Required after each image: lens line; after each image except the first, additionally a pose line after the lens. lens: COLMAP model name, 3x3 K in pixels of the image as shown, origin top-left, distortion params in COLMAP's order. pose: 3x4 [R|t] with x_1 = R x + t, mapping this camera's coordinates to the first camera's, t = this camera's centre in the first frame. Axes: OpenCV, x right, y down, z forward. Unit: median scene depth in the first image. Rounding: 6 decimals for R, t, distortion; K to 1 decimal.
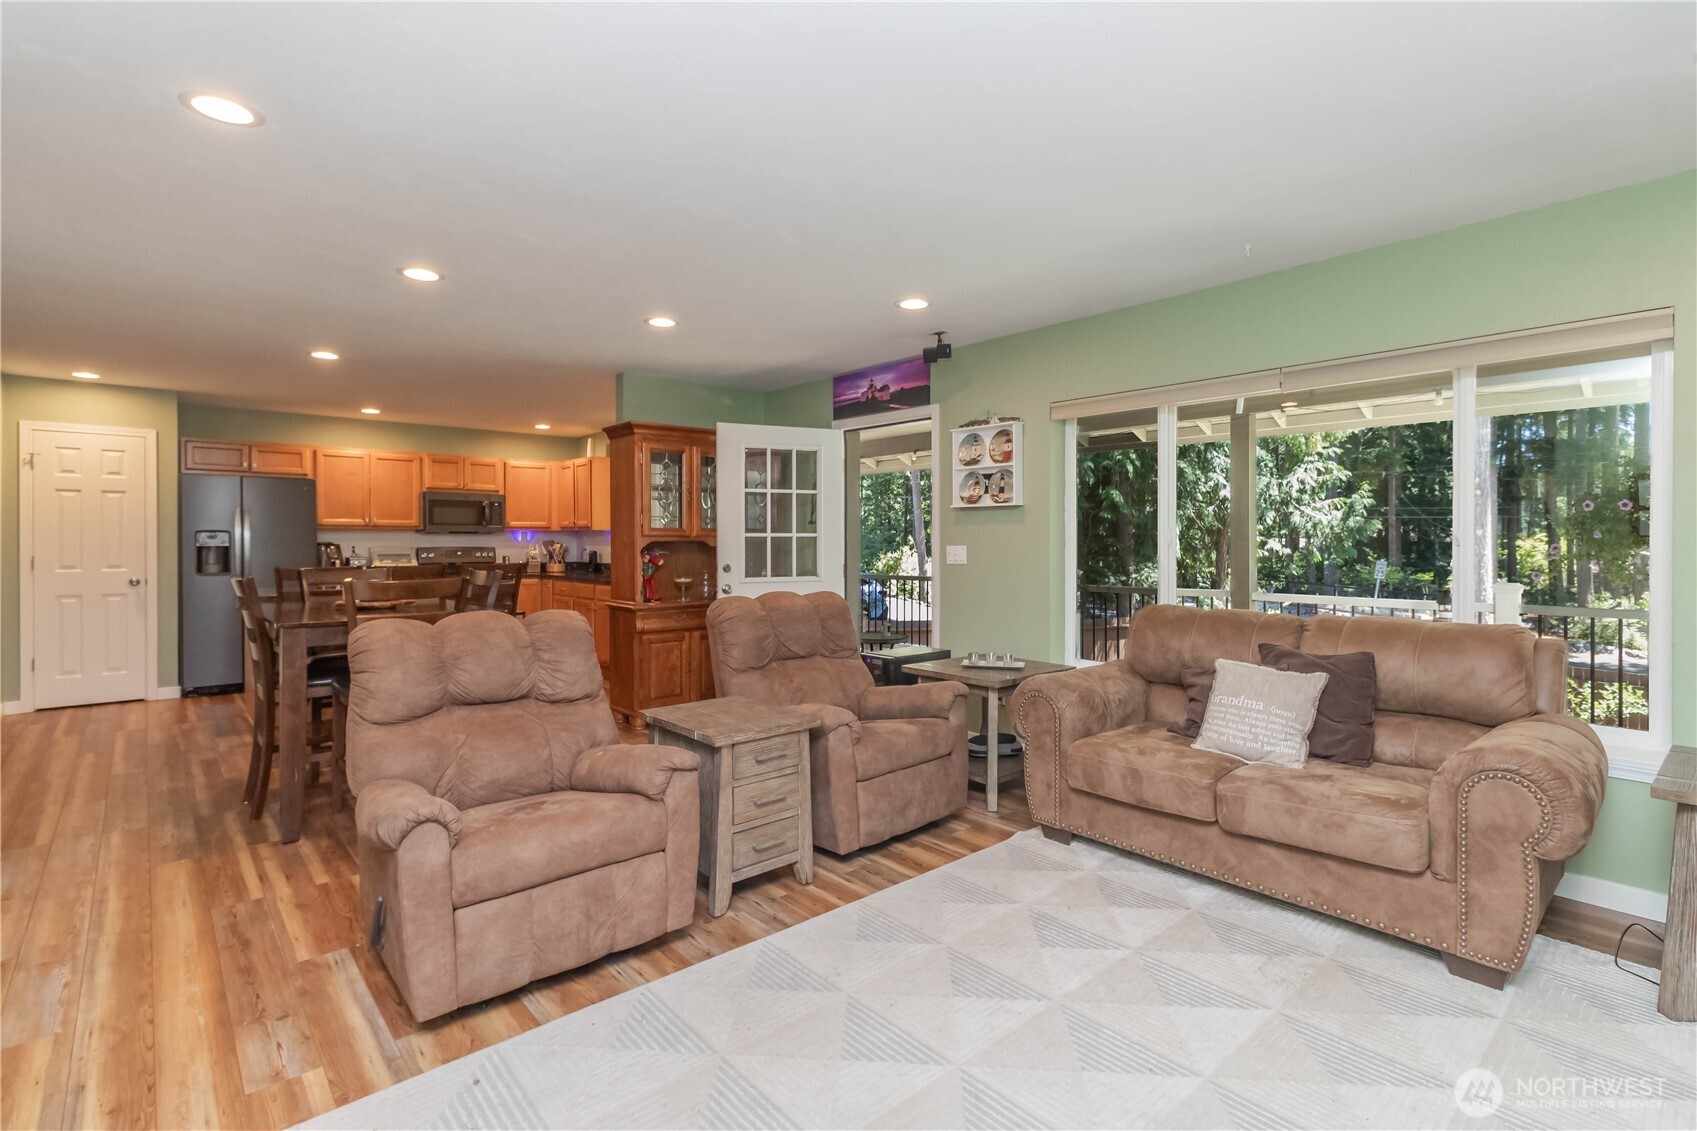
lens RADIAL K [[803.9, 0, 872.6], [0, 803.9, 539.5], [0, 0, 1]] dist [0.000978, 0.001186]
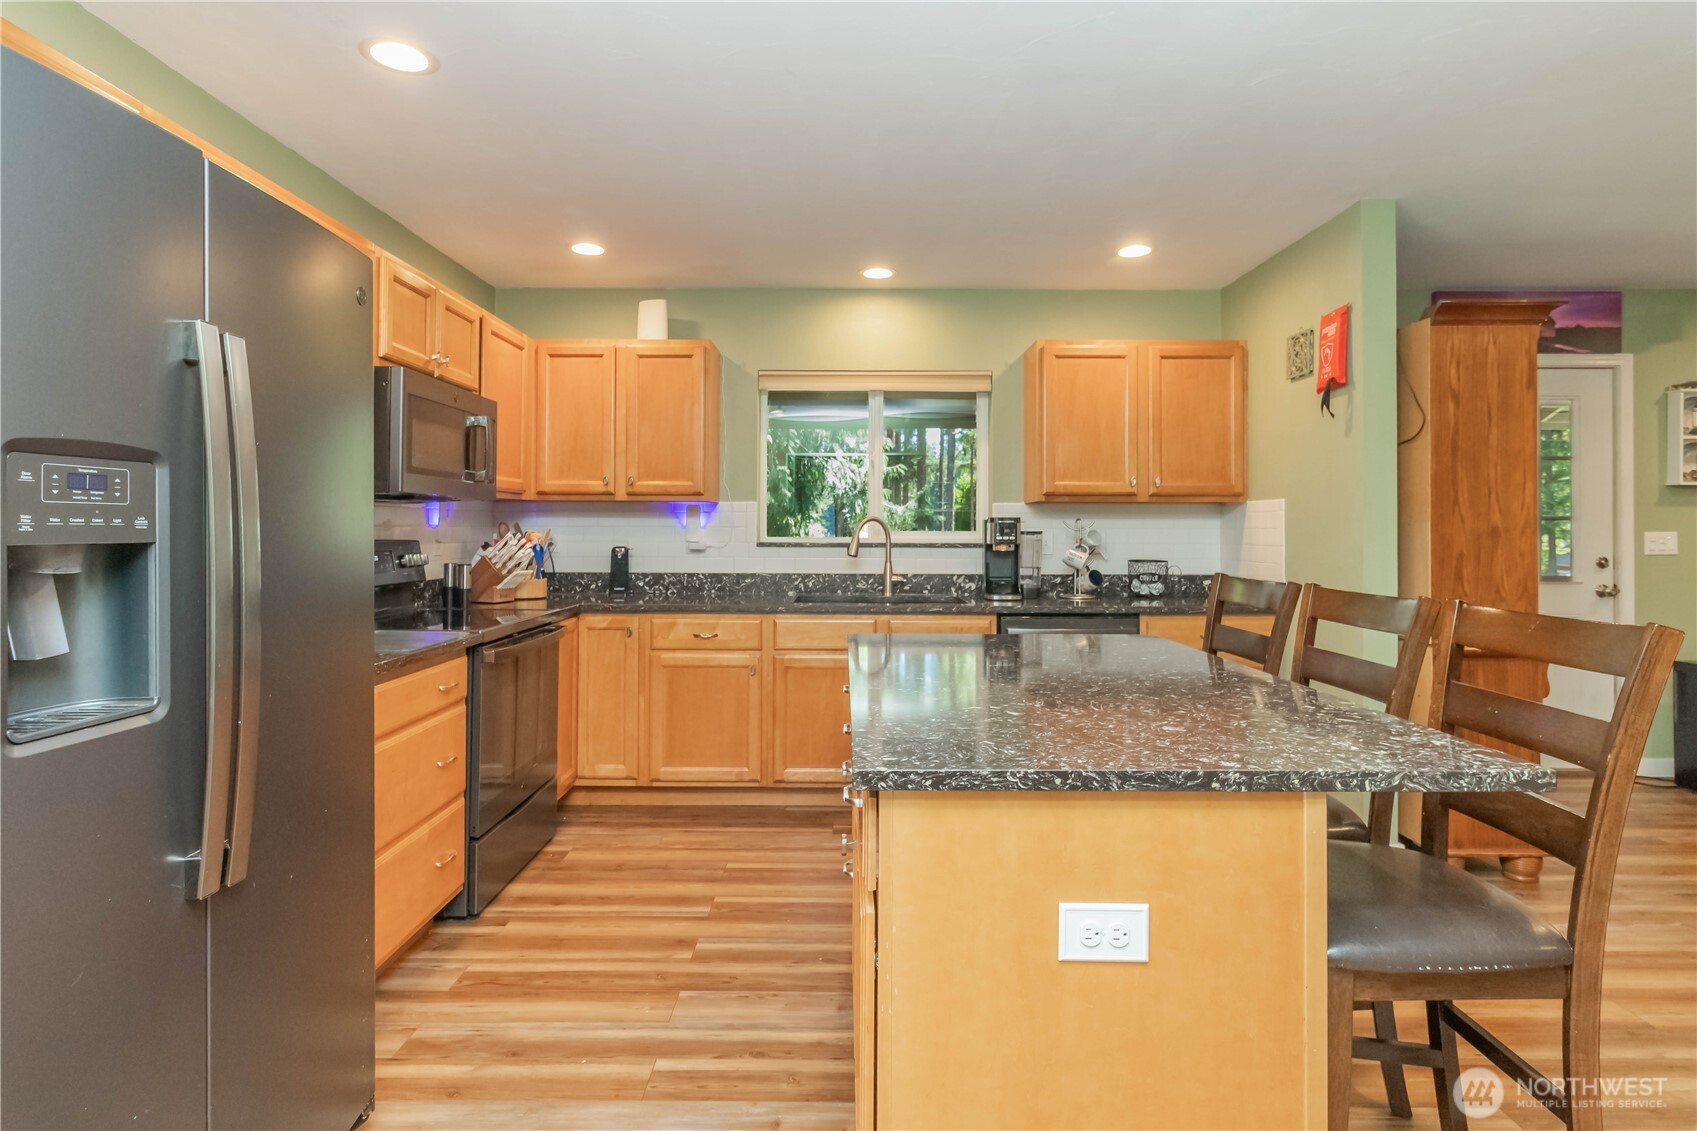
lens RADIAL K [[874.3, 0, 843.9], [0, 874.3, 521.9], [0, 0, 1]] dist [-0.000661, -0.000161]
pose [[0.673960, 0.007682, 0.738728, -1.016195], [-0.002058, 0.999962, -0.008521, 0.006413], [-0.738765, 0.004222, 0.673950, 0.930848]]
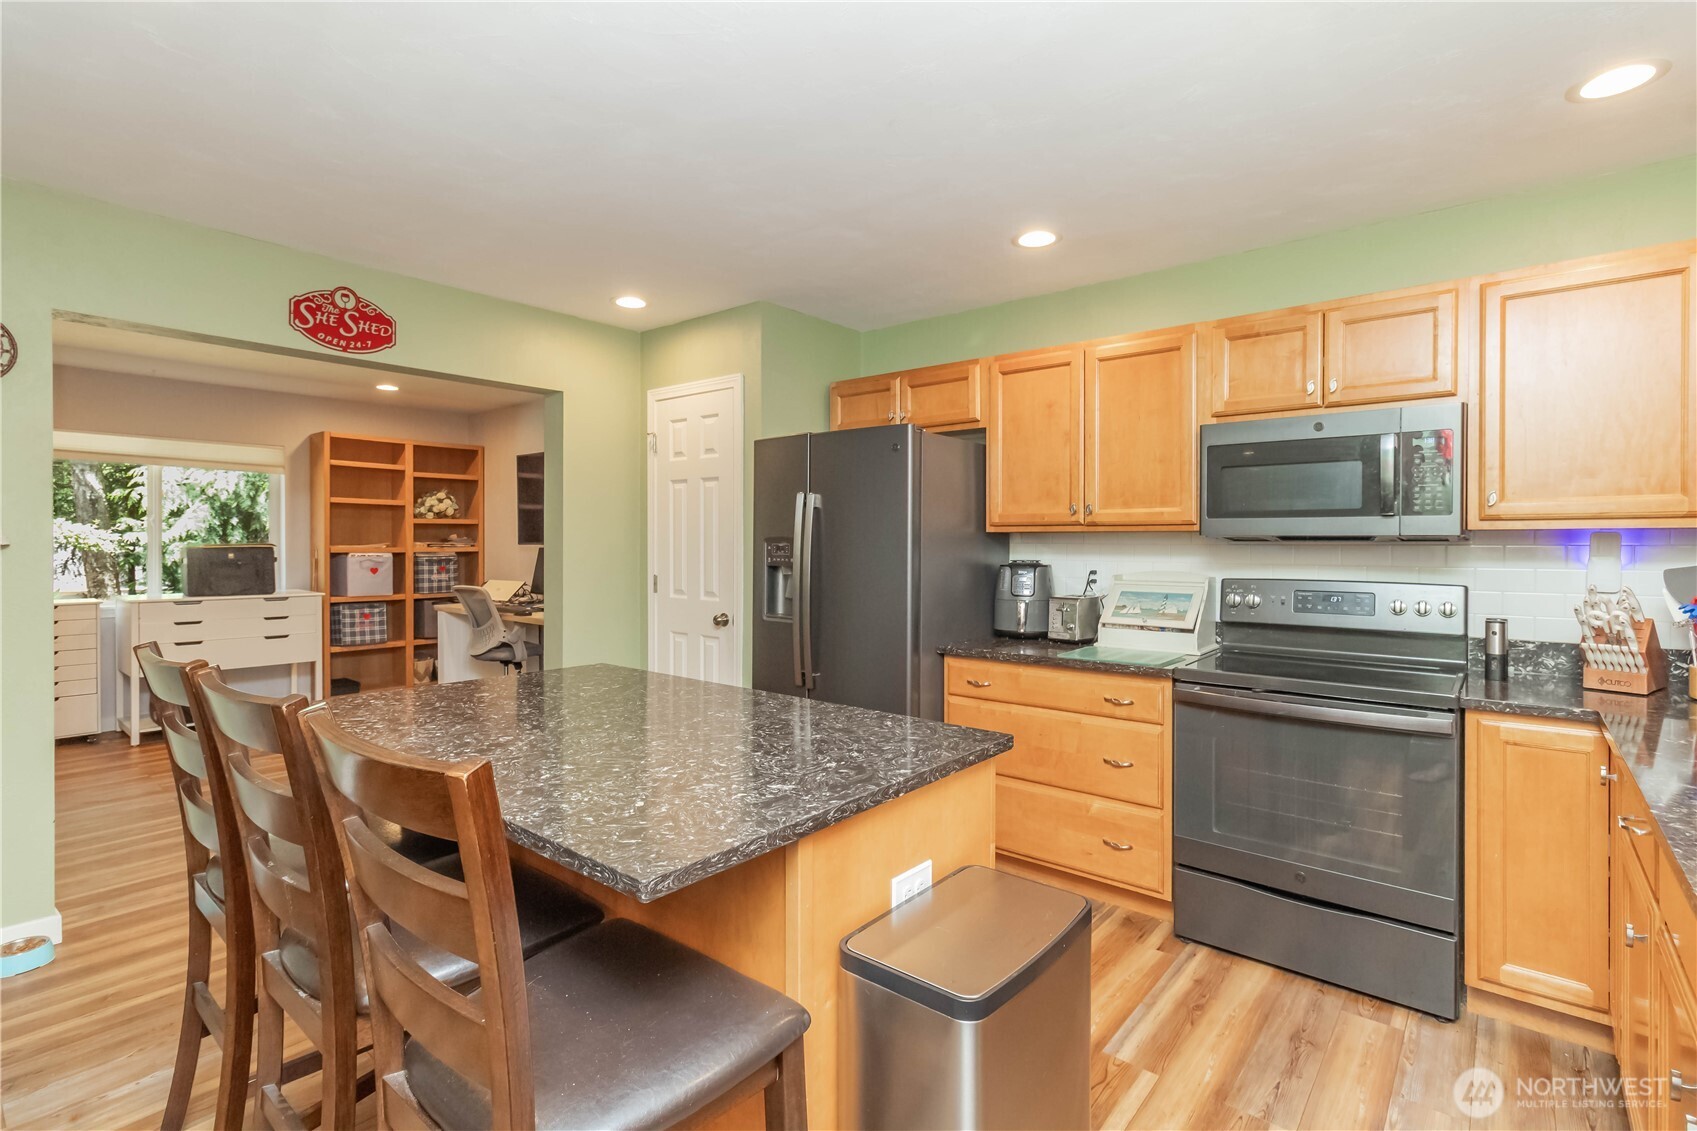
lens RADIAL K [[803.9, 0, 872.6], [0, 803.9, 539.5], [0, 0, 1]] dist [0.000978, 0.001186]
pose [[0.143660, -0.000685, -0.989627, -0.323558], [-0.002783, 0.999996, -0.001096, -0.010905], [0.989623, 0.002911, 0.143657, 1.171469]]
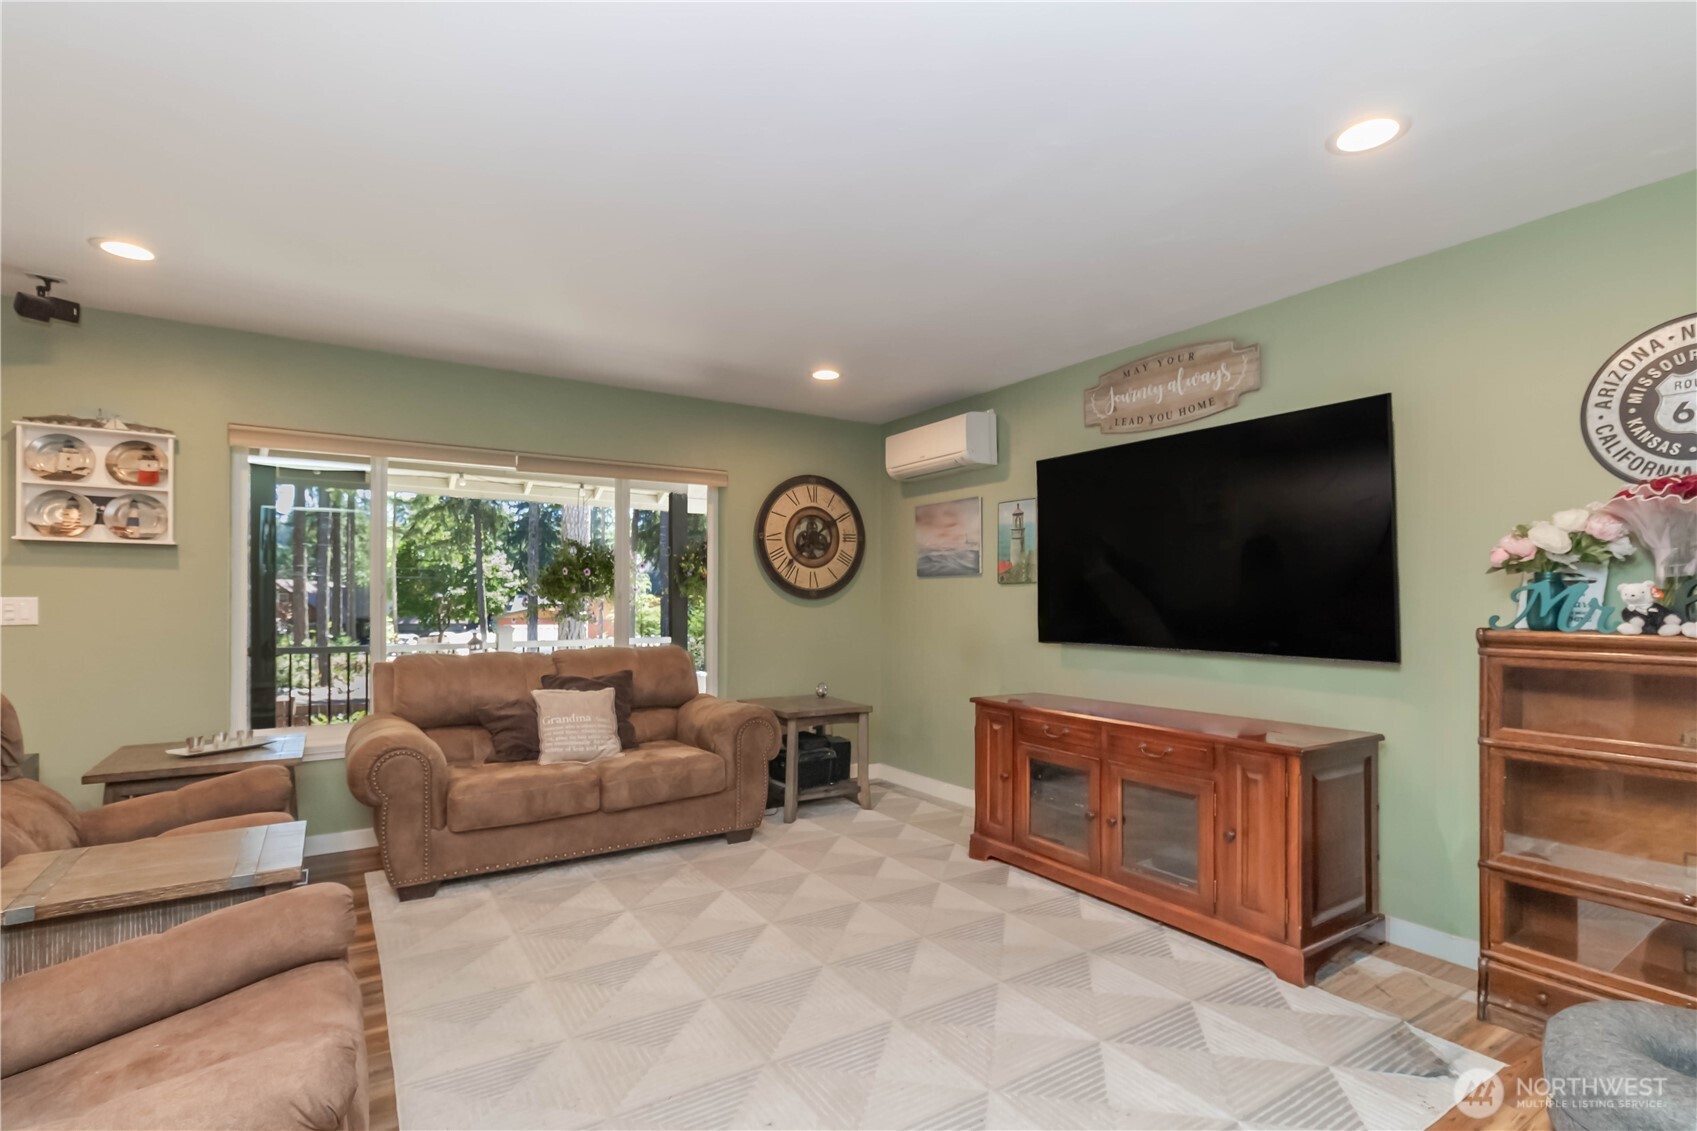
lens RADIAL K [[800.4, 0, 861.4], [0, 800.4, 591.6], [0, 0, 1]] dist [0.014755, 0.000201]
pose [[0.167397, 0.008375, 0.985854, -0.397619], [-0.005599, 0.999956, -0.007544, 0.003880], [-0.985874, -0.004257, 0.167437, 0.186164]]
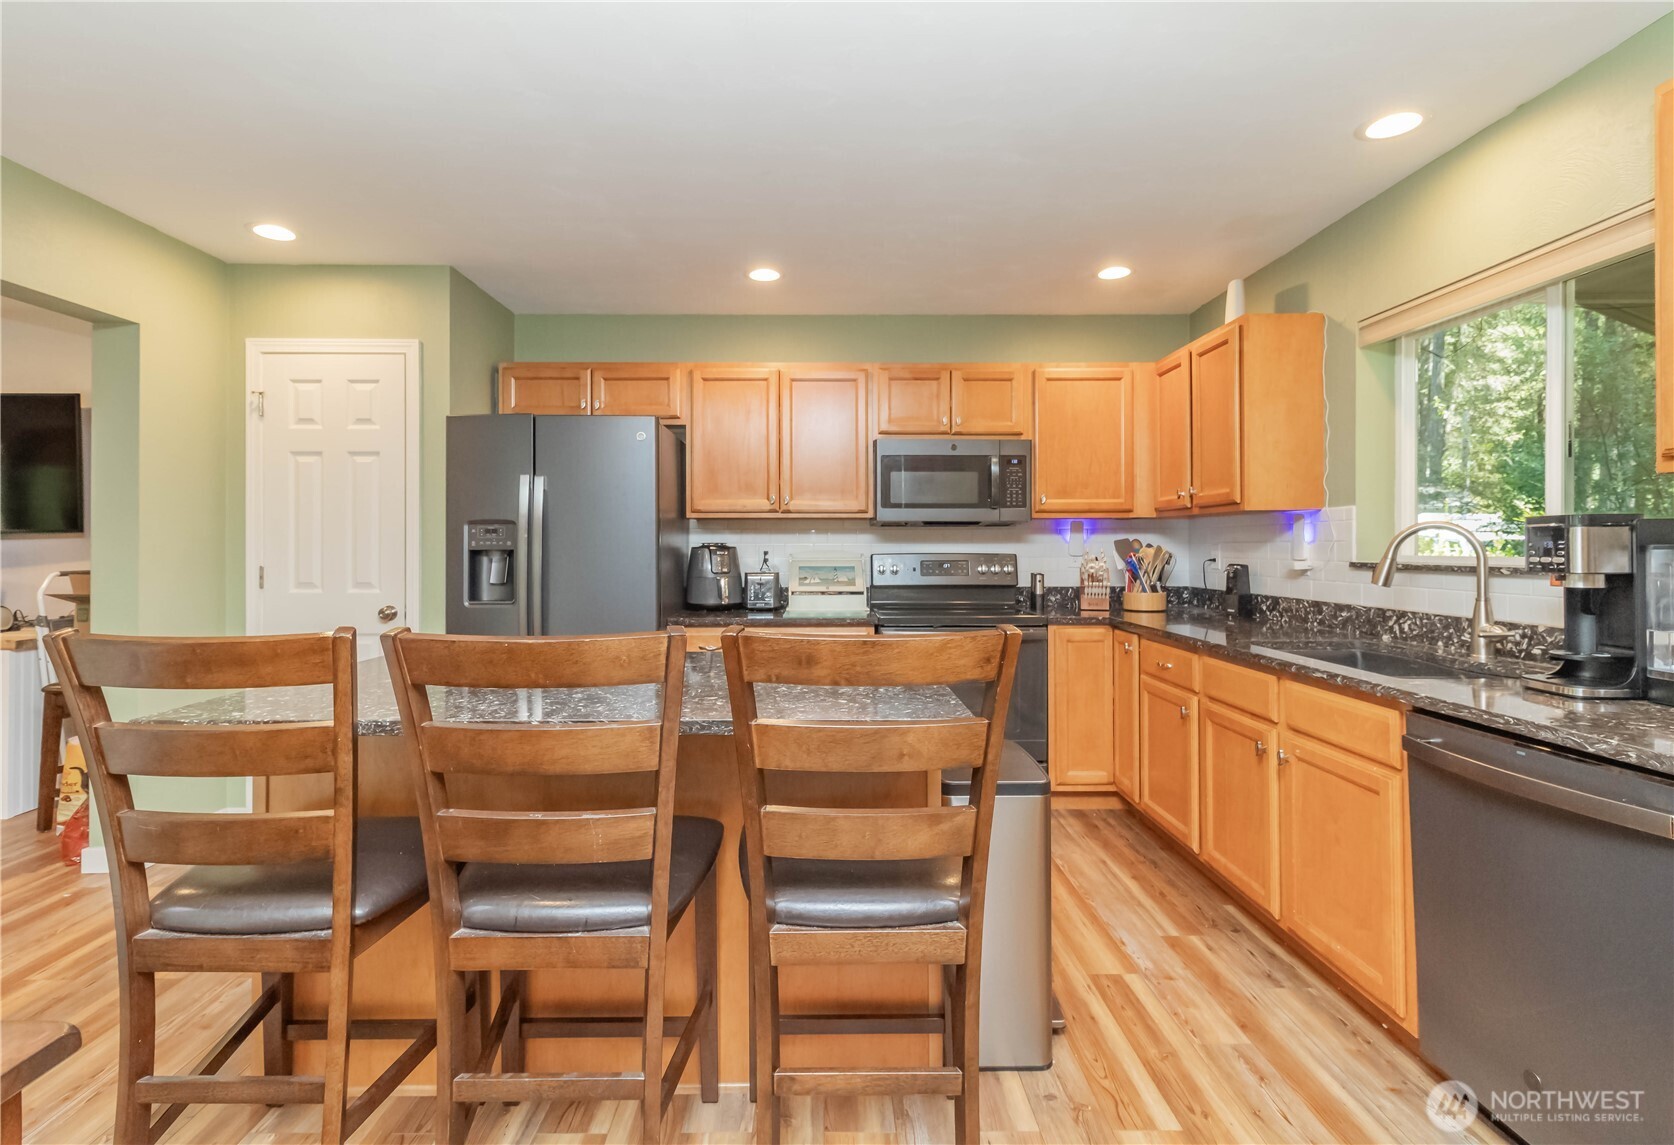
lens RADIAL K [[802.7, 0, 821.0], [0, 802.7, 541.2], [0, 0, 1]] dist [0.002314, 0.000210]
pose [[0.741954, -0.006162, -0.670423, -0.372671], [0.001086, 0.999967, -0.007990, 0.008808], [0.670450, 0.005200, 0.741936, 0.900131]]
